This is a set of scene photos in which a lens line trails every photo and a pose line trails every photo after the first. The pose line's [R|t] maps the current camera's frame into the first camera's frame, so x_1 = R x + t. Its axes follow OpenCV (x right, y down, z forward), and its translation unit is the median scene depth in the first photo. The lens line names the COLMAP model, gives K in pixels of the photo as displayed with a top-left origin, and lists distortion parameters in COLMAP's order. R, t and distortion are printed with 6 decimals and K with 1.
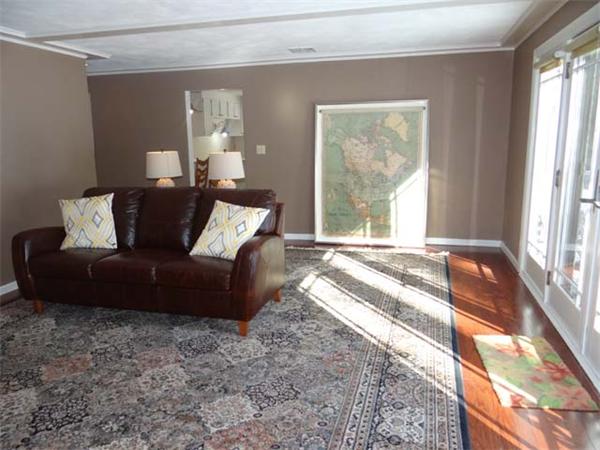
lens RADIAL K [[475.4, 0, 300.0], [0, 475.4, 225.0], [0, 0, 1]] dist [-0.001191, -0.004821]
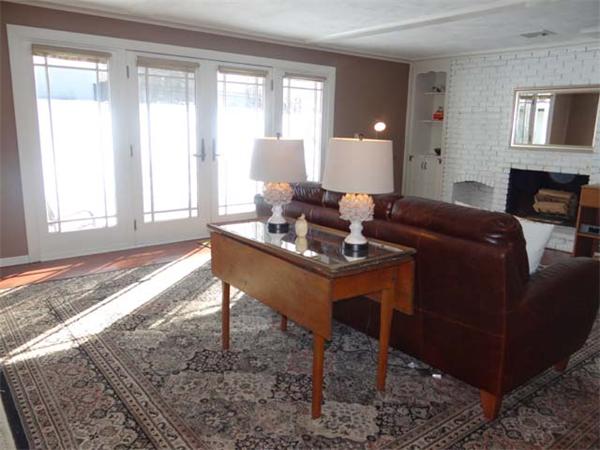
lens RADIAL K [[475.4, 0, 300.0], [0, 475.4, 225.0], [0, 0, 1]] dist [-0.001191, -0.004821]
pose [[-0.804567, -0.118891, 0.581839, -0.675509], [0.102674, 0.937153, 0.333471, -0.307852], [-0.584918, 0.328040, -0.741796, 1.826863]]
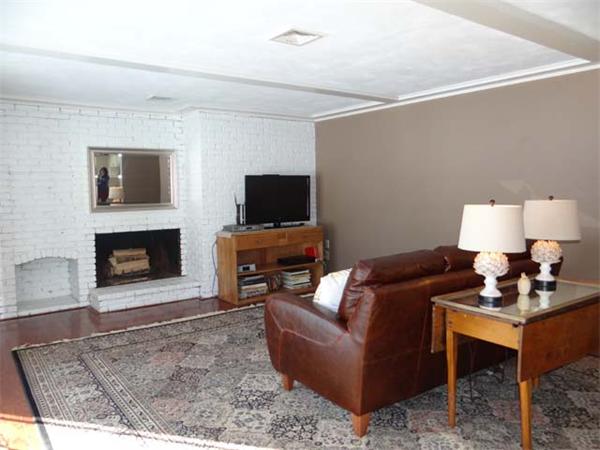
lens RADIAL K [[475.4, 0, 300.0], [0, 475.4, 225.0], [0, 0, 1]] dist [-0.001191, -0.004821]
pose [[-0.630448, 0.091154, -0.770861, 0.550026], [-0.118537, 0.970128, 0.211663, -0.281104], [0.767127, 0.224818, -0.600810, 1.455627]]
